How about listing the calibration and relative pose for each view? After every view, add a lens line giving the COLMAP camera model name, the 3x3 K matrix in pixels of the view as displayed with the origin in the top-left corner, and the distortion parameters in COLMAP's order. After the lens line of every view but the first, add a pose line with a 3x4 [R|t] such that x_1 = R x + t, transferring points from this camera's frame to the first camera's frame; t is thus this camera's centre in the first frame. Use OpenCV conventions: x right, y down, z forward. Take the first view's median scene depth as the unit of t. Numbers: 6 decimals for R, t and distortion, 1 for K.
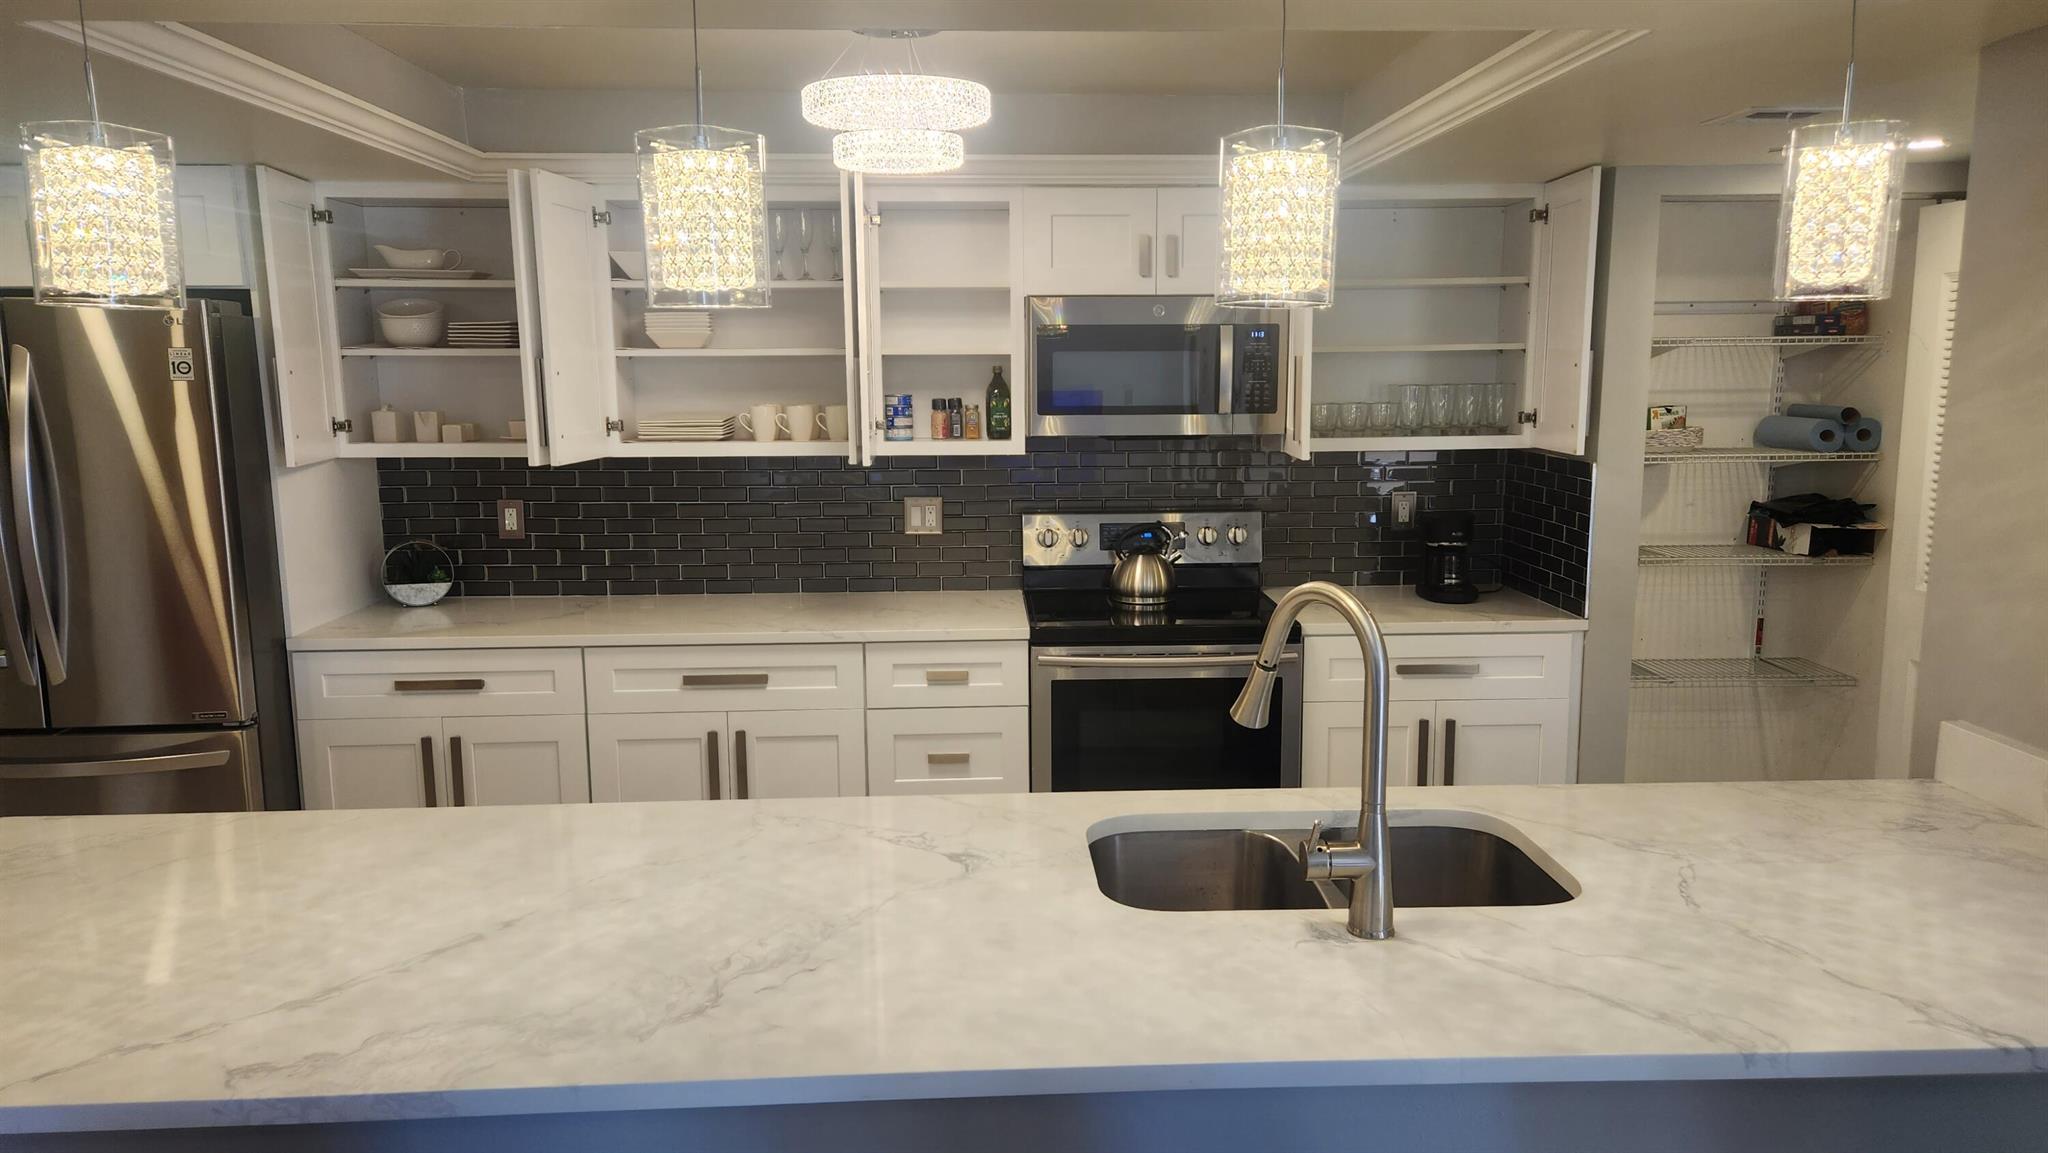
lens RADIAL K [[1396.1, 0, 1045.1], [0, 1396.1, 569.0], [0, 0, 1]] dist [0.066093, -0.046329]
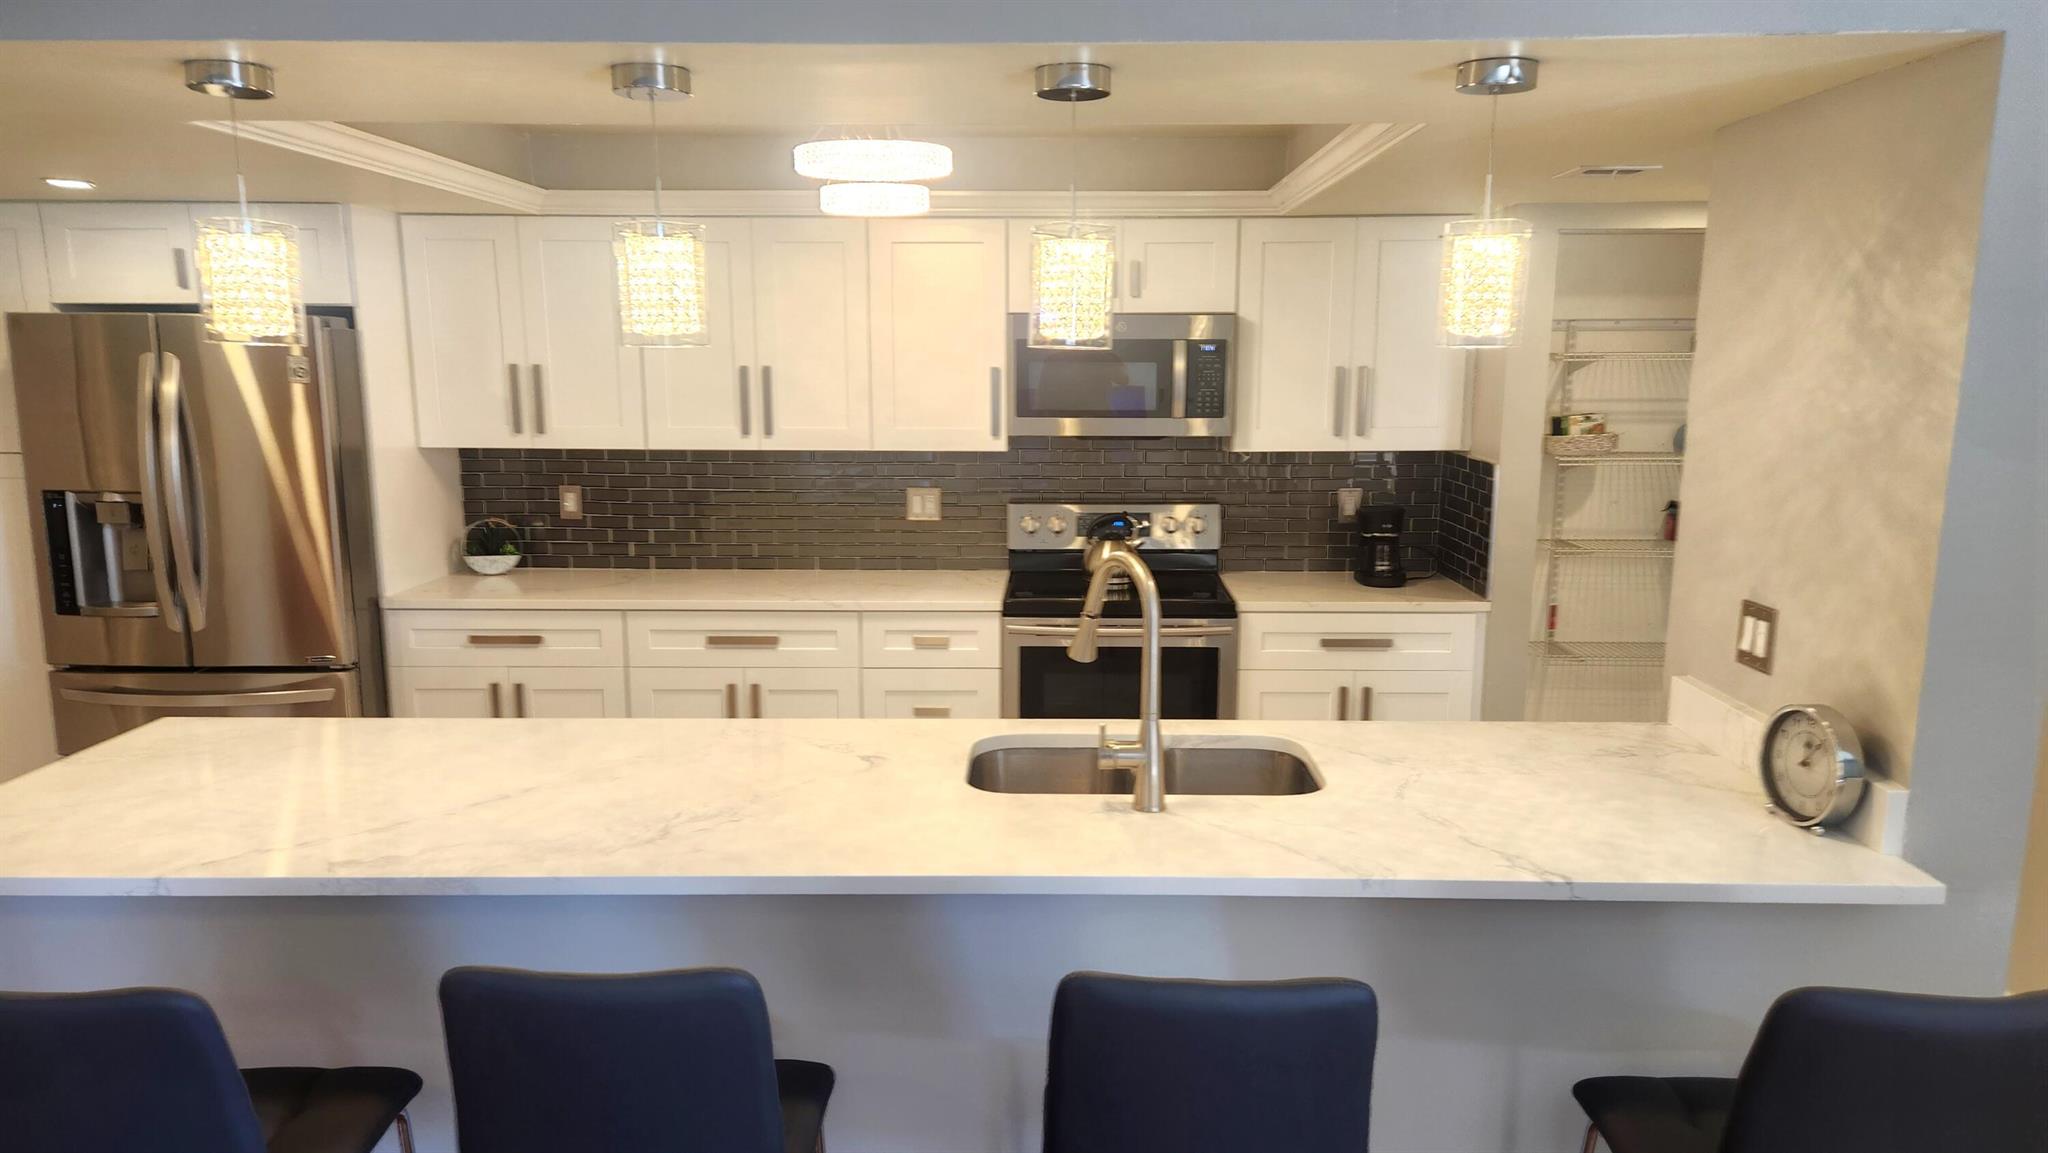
lens RADIAL K [[1411.2, 0, 1047.8], [0, 1411.2, 585.3], [0, 0, 1]] dist [0.058615, -0.002096]
pose [[0.997981, 0.016476, -0.061344, 0.100854], [-0.015598, 0.999769, 0.014767, 0.011336], [0.061573, -0.013780, 0.998007, -0.171612]]
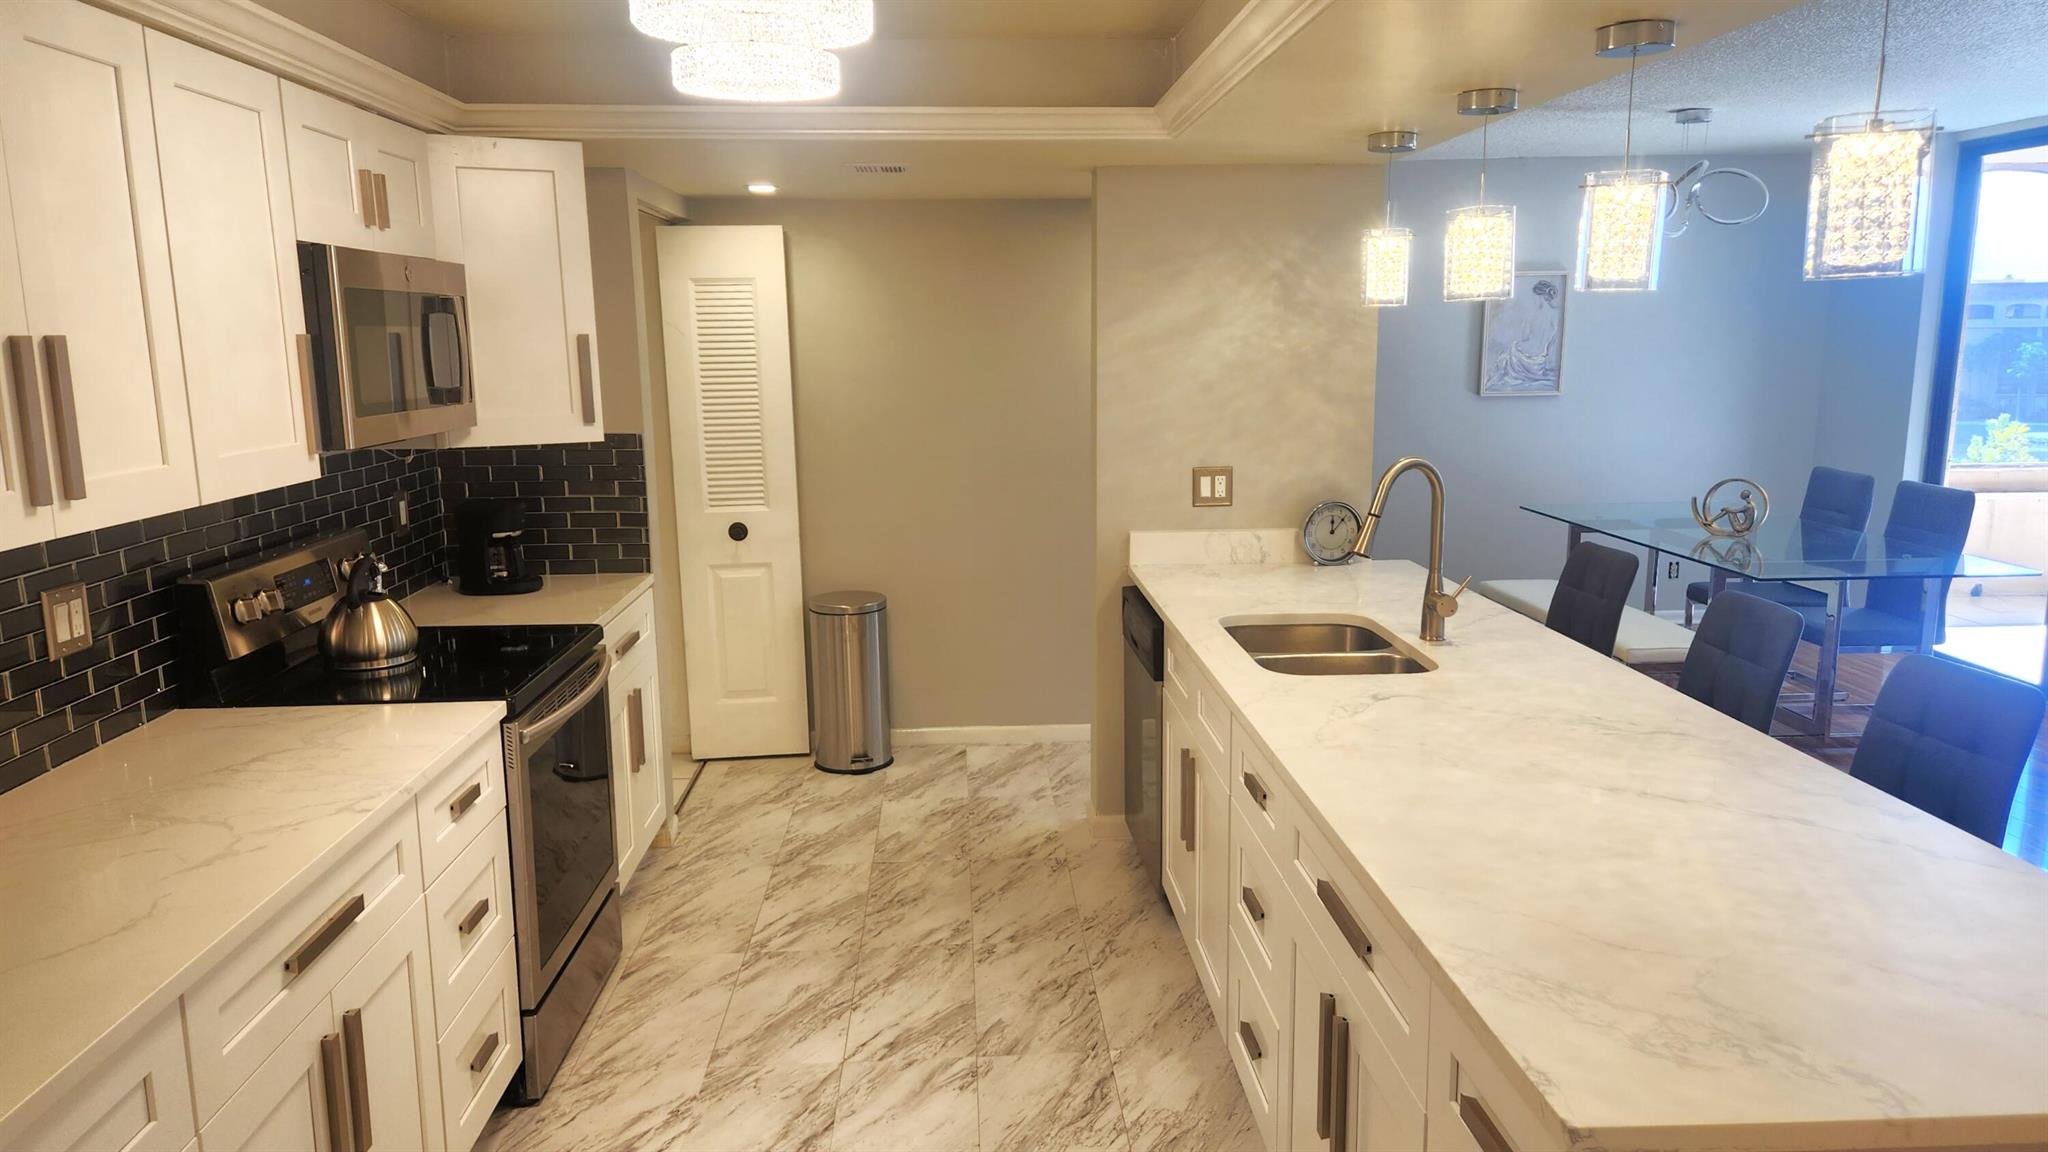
lens RADIAL K [[1411.2, 0, 1047.8], [0, 1411.2, 584.8], [0, 0, 1]] dist [0.058615, -0.002096]
pose [[-0.021697, -0.172704, 0.984735, -0.756837], [0.158618, 0.971896, 0.173947, -0.104484], [-0.987102, 0.159971, 0.006307, 0.702458]]
